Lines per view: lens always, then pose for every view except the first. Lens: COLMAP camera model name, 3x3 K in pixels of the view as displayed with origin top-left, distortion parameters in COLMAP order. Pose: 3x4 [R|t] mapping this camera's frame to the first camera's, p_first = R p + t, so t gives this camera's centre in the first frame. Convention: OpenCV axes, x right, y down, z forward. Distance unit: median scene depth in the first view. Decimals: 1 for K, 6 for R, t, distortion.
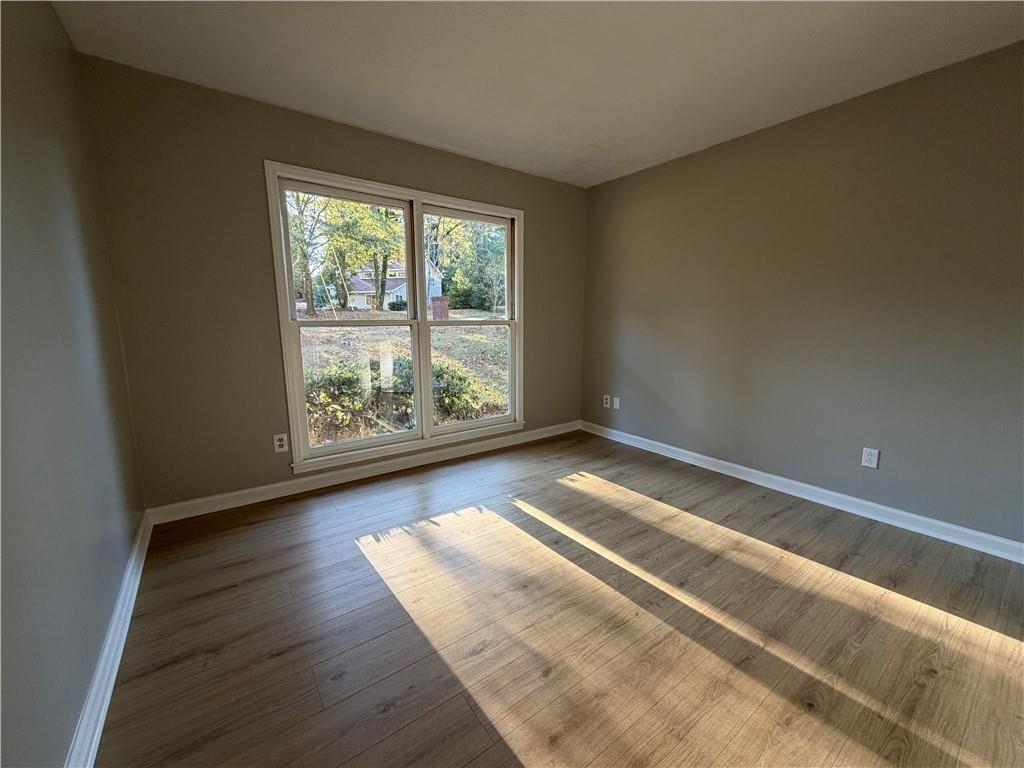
lens RADIAL K [[407.2, 0, 510.3], [0, 407.2, 384.0], [0, 0, 1]] dist [0.000010, -0.000028]
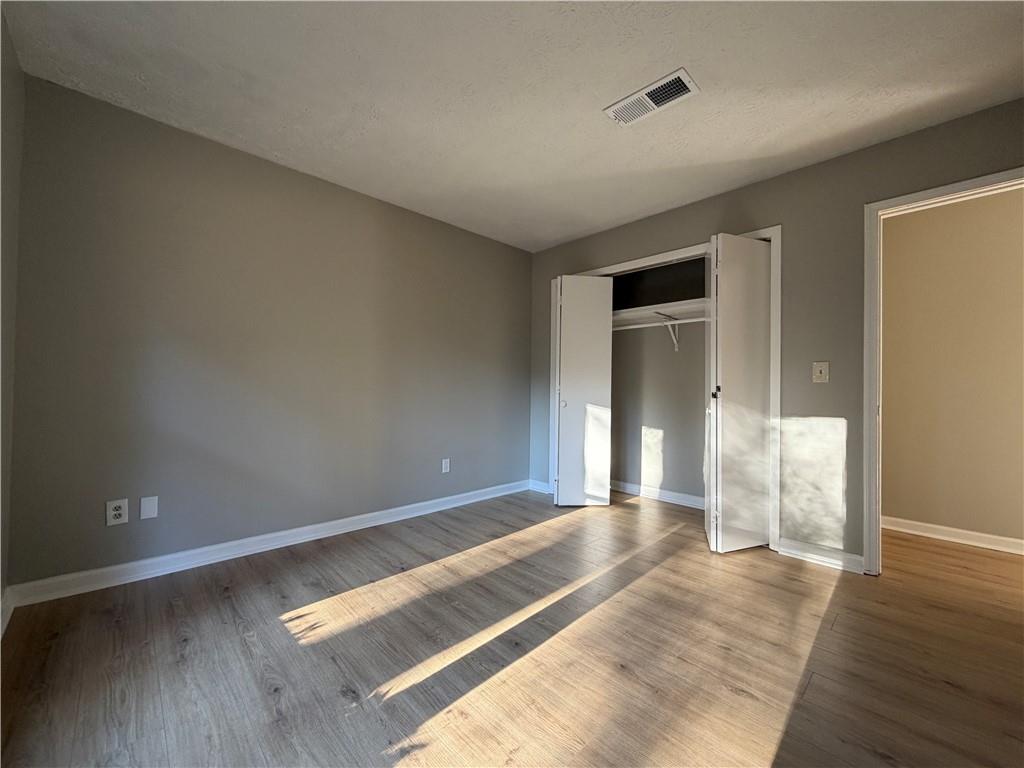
lens RADIAL K [[407.2, 0, 510.3], [0, 407.2, 384.0], [0, 0, 1]] dist [0.000010, -0.000028]
pose [[-0.133751, 0.009811, 0.990966, -0.526895], [0.146415, 0.989173, 0.009969, -0.077868], [-0.980139, 0.146426, -0.133740, 0.872611]]
